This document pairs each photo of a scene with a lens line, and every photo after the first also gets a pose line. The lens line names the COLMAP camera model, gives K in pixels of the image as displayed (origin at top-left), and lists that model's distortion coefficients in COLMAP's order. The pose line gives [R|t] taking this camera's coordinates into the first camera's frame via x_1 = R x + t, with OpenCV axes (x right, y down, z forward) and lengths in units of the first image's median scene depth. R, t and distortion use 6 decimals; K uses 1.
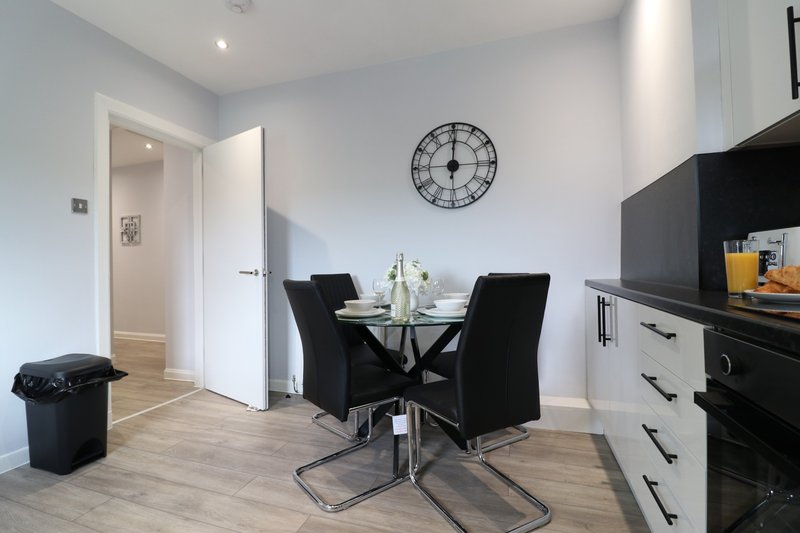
lens RADIAL K [[370.7, 0, 395.5], [0, 370.7, 269.0], [0, 0, 1]] dist [-0.007196, -0.008779]
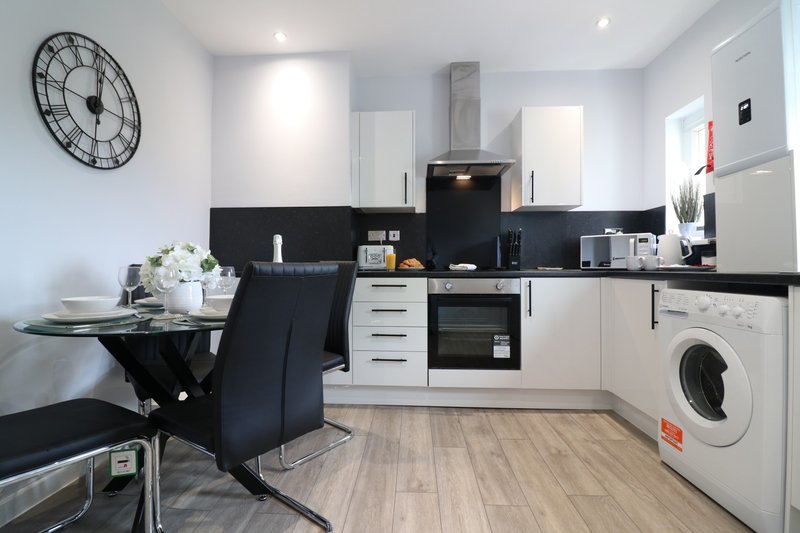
lens RADIAL K [[370.7, 0, 396.3], [0, 370.7, 264.4], [0, 0, 1]] dist [-0.007196, -0.008779]
pose [[-0.271072, 0.015497, 0.962434, -0.634209], [0.006178, 0.999878, -0.014360, 0.025820], [-0.962539, 0.002053, -0.271134, 0.653649]]
